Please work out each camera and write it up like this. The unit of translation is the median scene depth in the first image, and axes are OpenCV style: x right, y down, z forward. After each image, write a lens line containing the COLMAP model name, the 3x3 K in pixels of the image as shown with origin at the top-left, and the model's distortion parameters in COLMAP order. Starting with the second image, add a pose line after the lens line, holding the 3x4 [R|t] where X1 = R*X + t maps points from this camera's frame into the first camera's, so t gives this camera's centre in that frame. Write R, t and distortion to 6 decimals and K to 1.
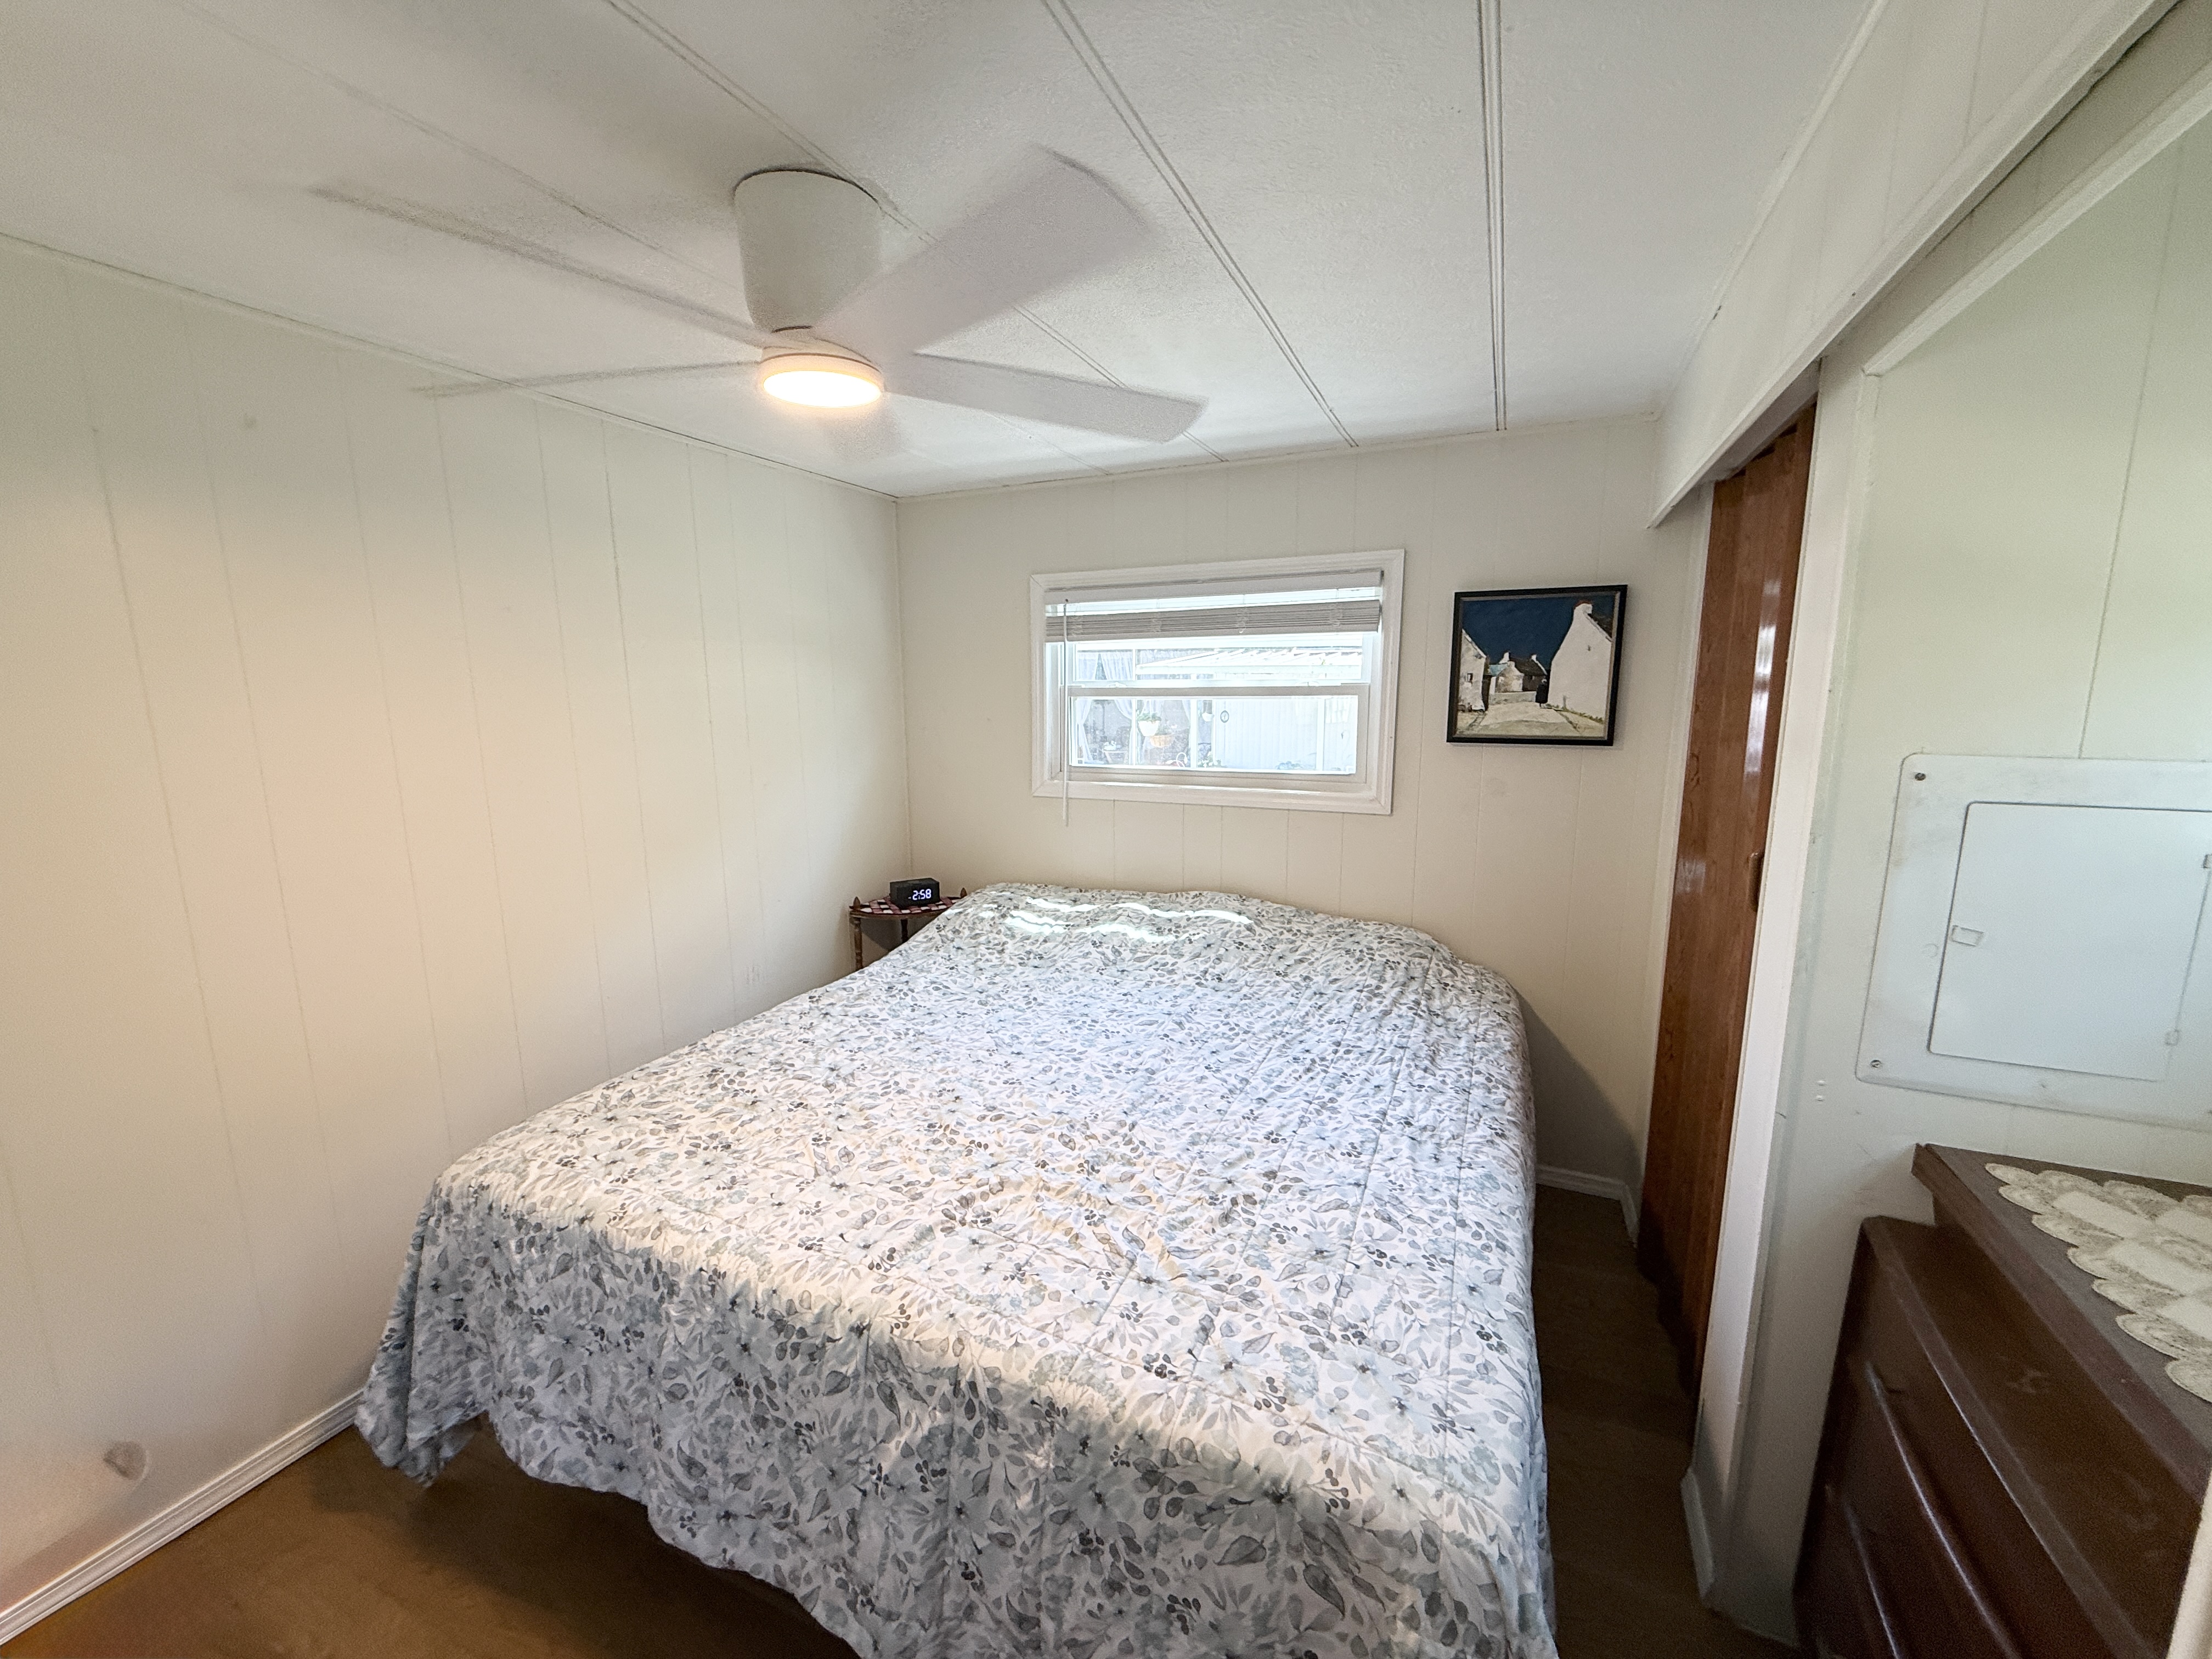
lens RADIAL K [[884.5, 0, 1107.2], [0, 884.5, 832.2], [0, 0, 1]] dist [-0.000745, -0.000287]
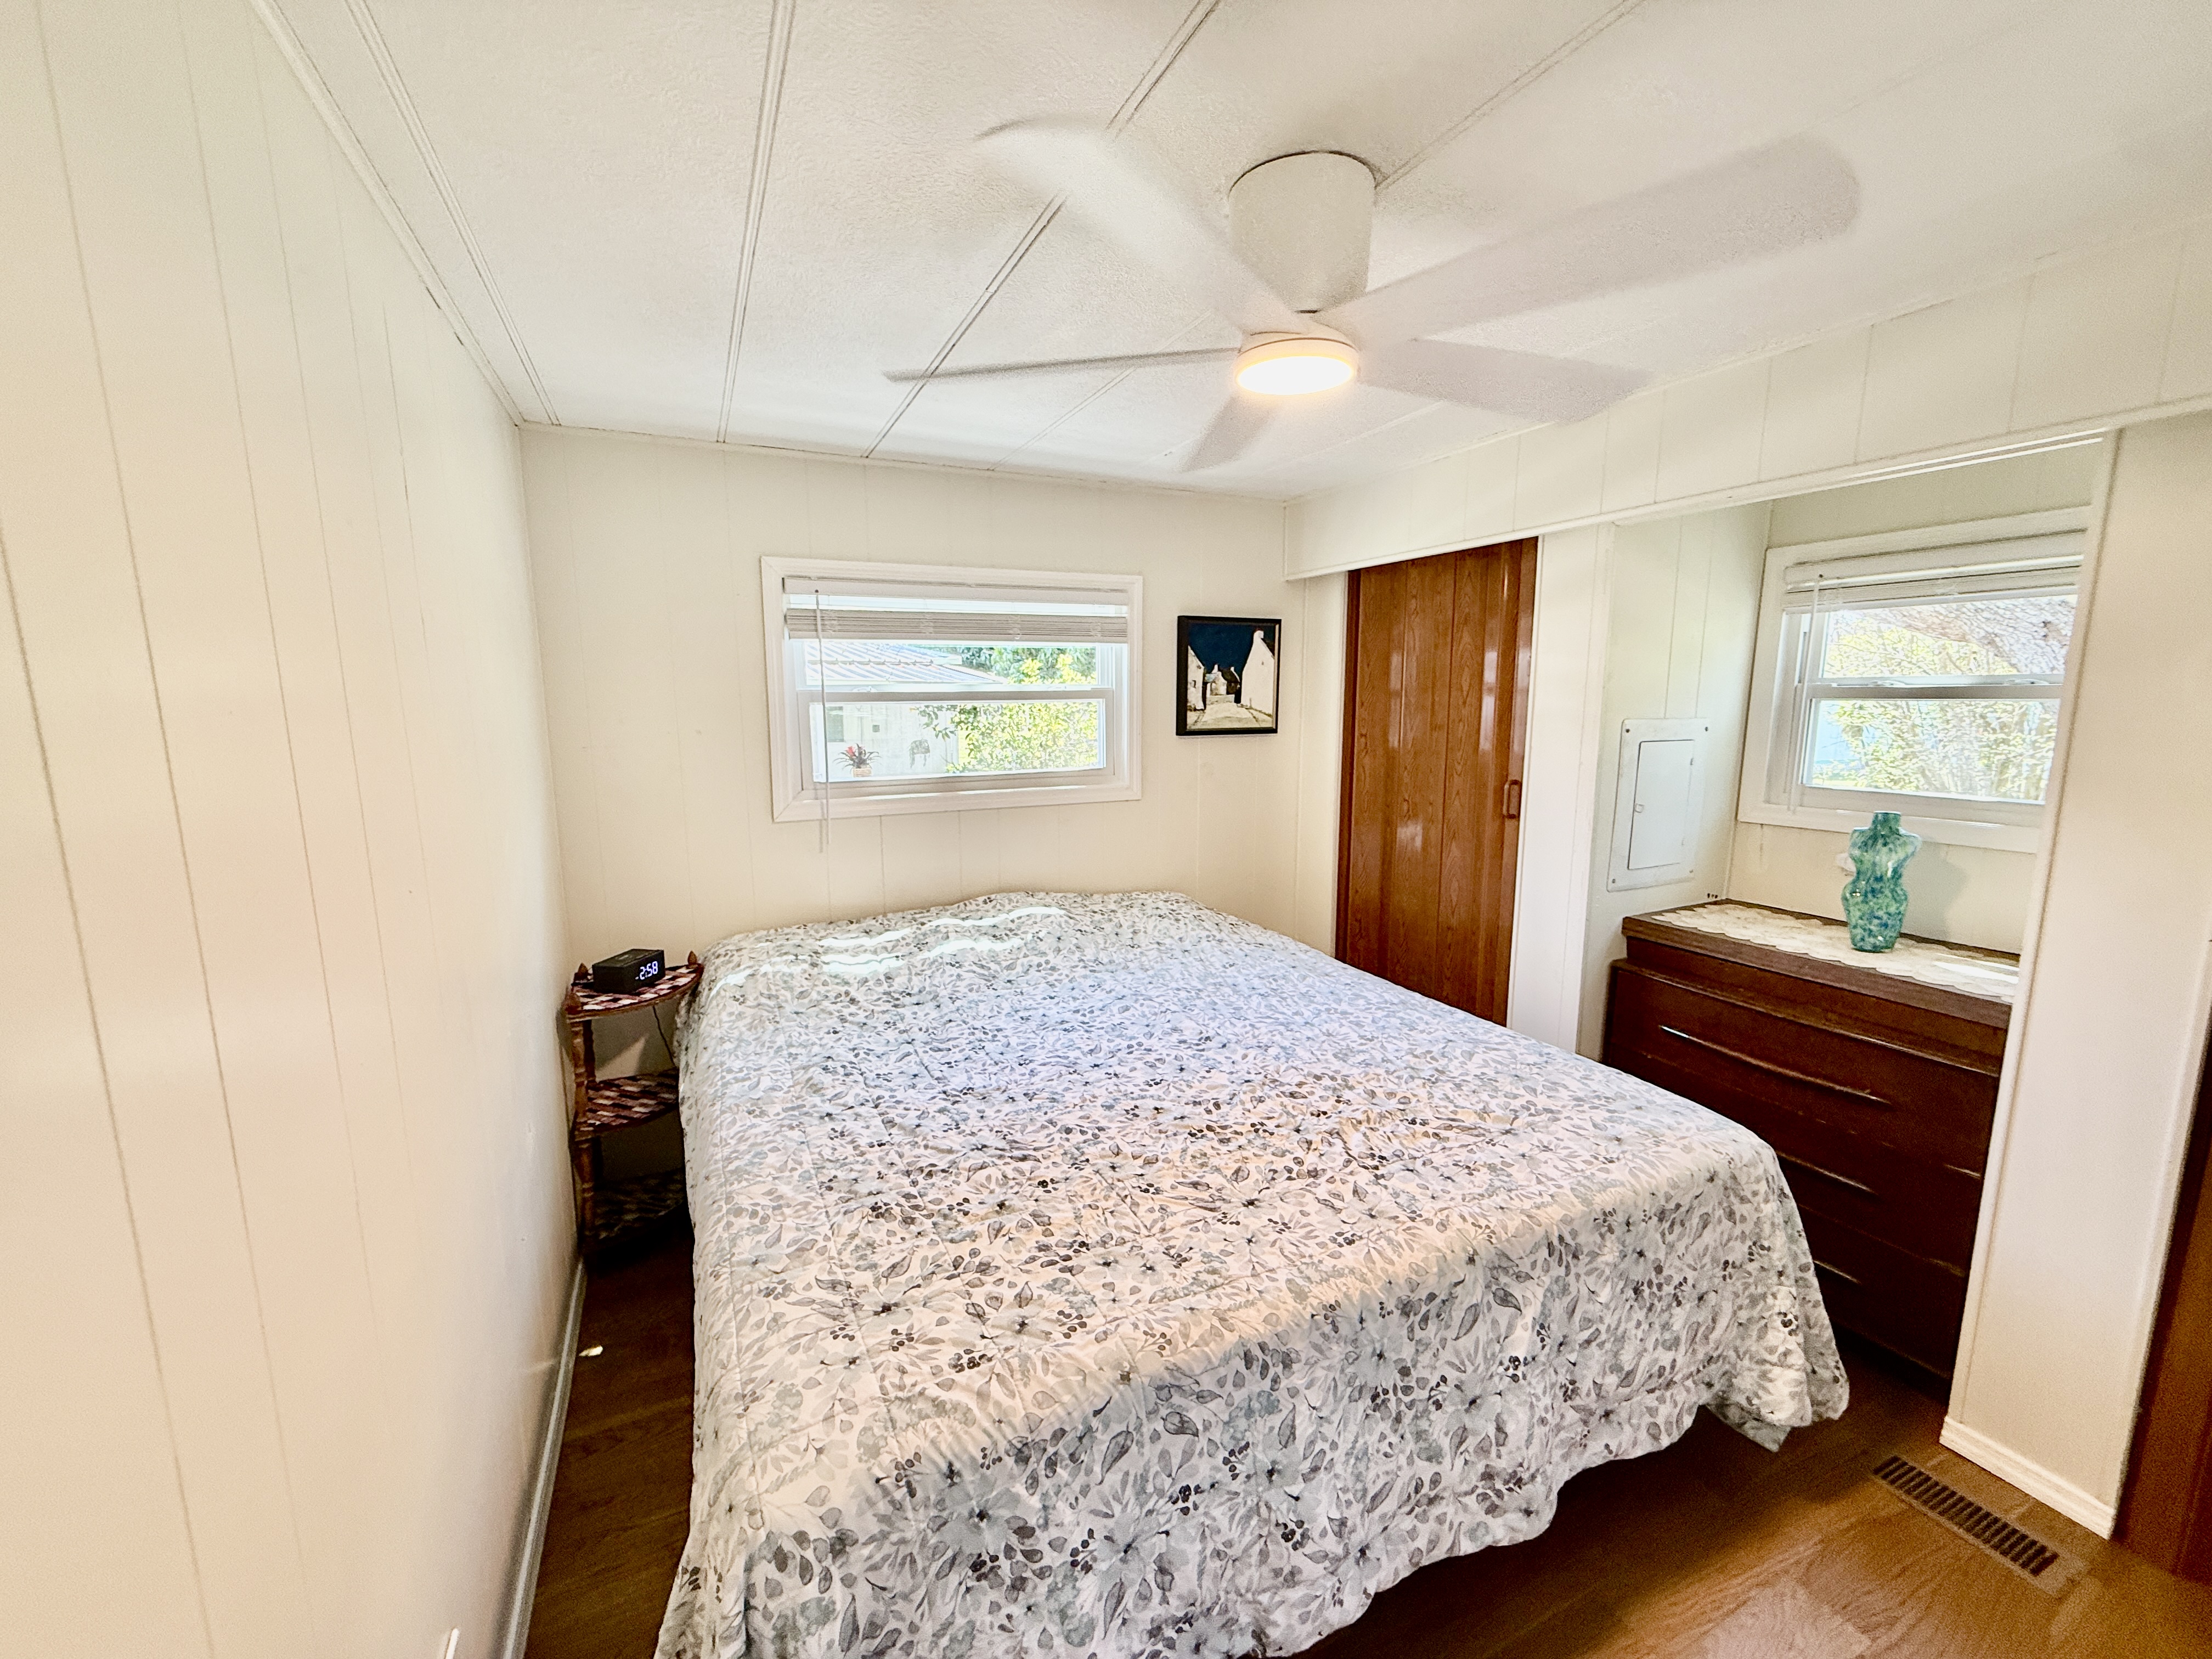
lens RADIAL K [[884.5, 0, 1106.6], [0, 884.5, 830.7], [0, 0, 1]] dist [-0.000745, -0.000287]
pose [[0.649927, -0.113997, 0.751398, -0.660840], [0.128847, 0.990902, 0.038886, -0.032878], [-0.748995, 0.071542, 0.658702, 0.284405]]
